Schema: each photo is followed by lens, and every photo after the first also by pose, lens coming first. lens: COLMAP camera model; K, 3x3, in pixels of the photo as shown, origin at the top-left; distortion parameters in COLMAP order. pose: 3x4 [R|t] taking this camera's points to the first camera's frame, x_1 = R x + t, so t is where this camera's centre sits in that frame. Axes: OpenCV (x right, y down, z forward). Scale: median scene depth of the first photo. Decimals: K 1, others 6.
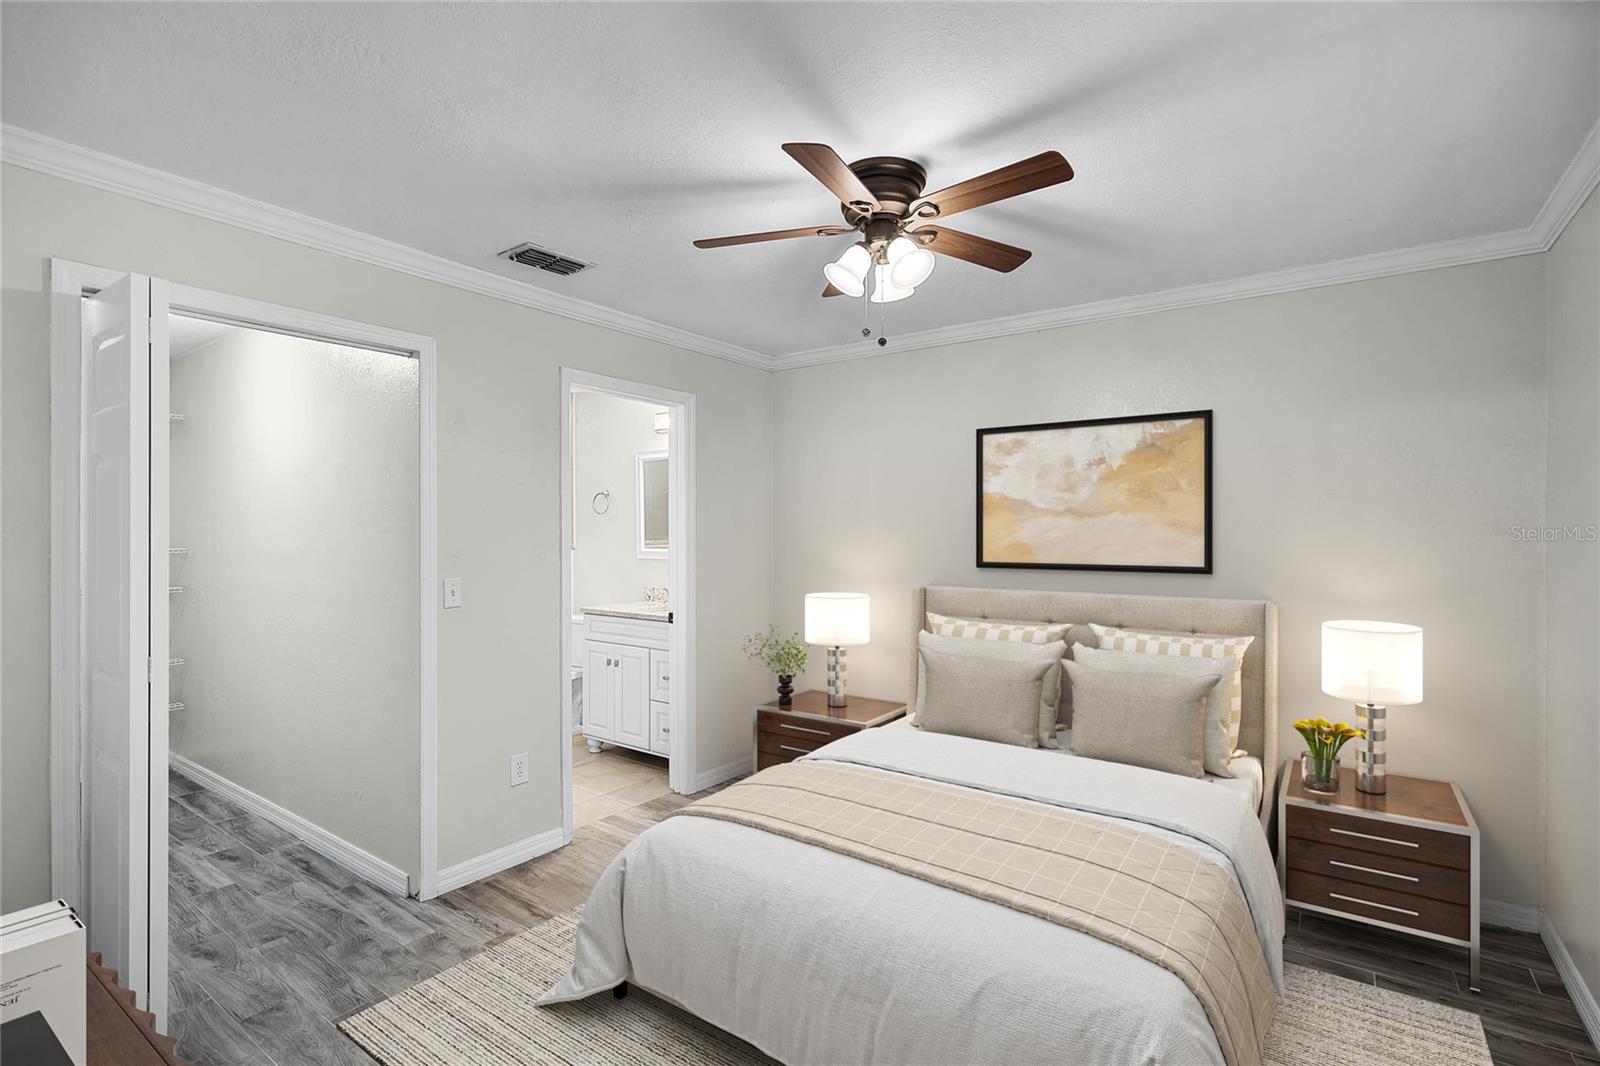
lens RADIAL K [[730.8, 0, 806.0], [0, 730.8, 535.4], [0, 0, 1]] dist [-0.003222, 0.001261]
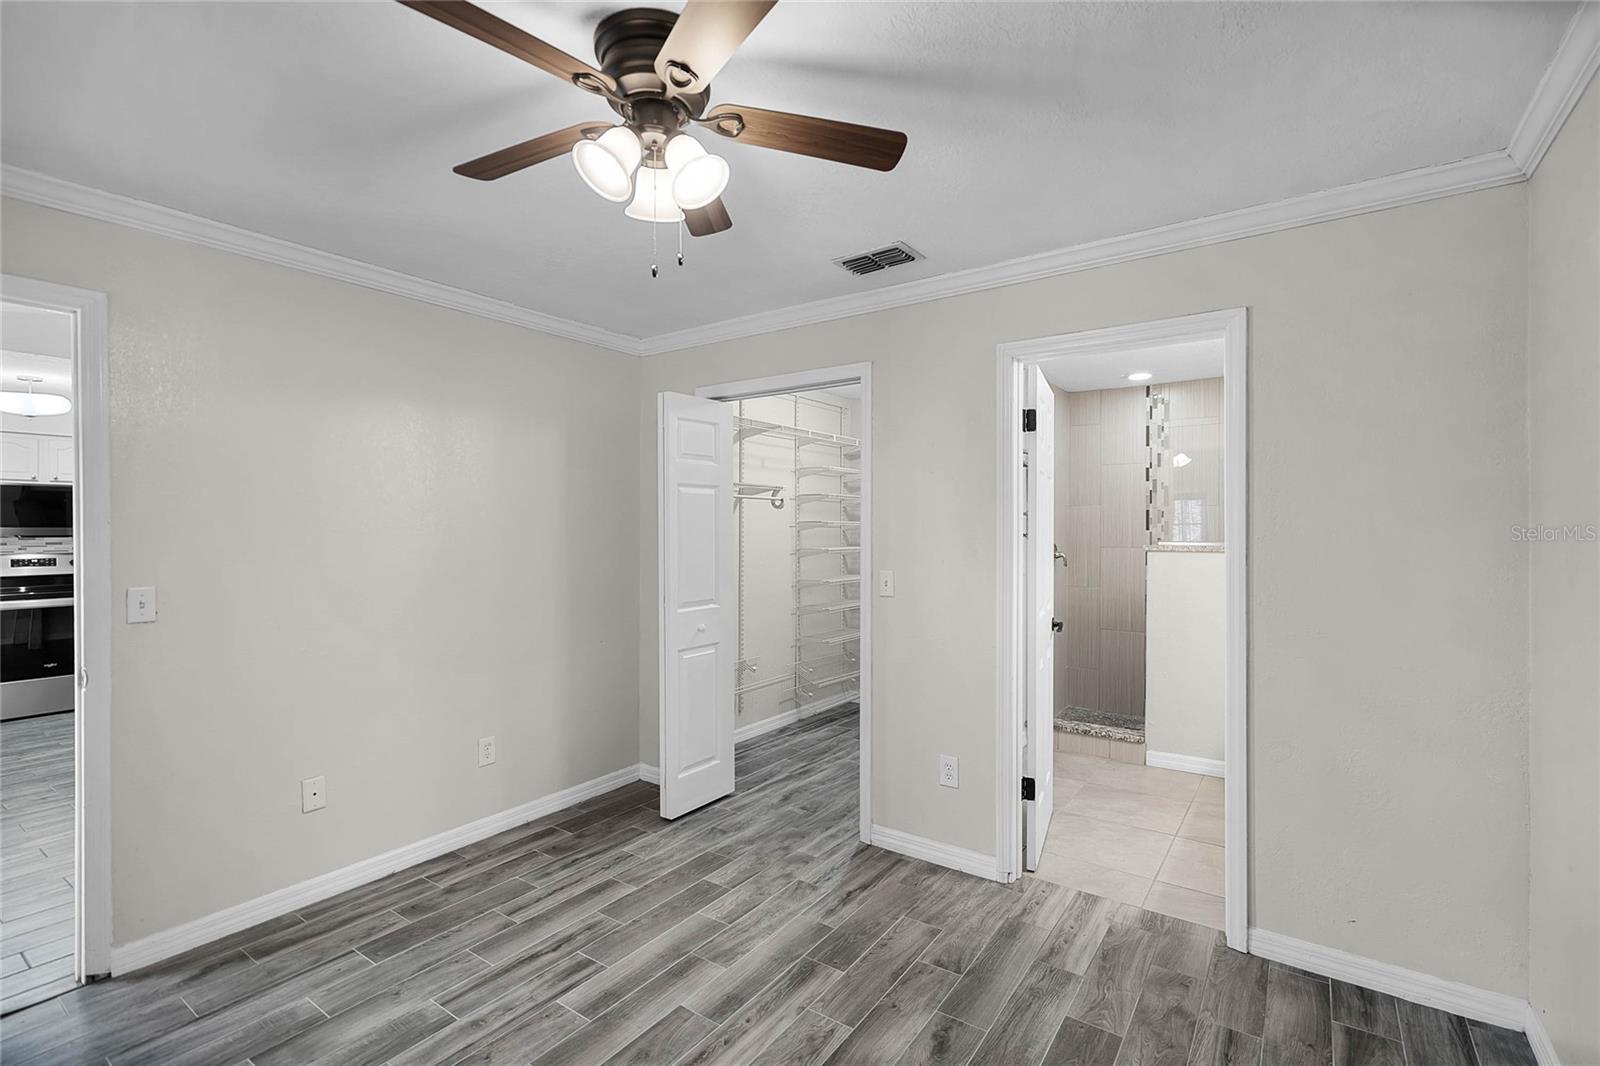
lens RADIAL K [[730.8, 0, 806.0], [0, 730.8, 535.4], [0, 0, 1]] dist [-0.003222, 0.001261]
pose [[0.014550, 0.009649, -0.999848, 0.685855], [-0.005297, 0.999940, 0.009573, -0.006193], [0.999880, 0.005157, 0.014601, 0.932679]]
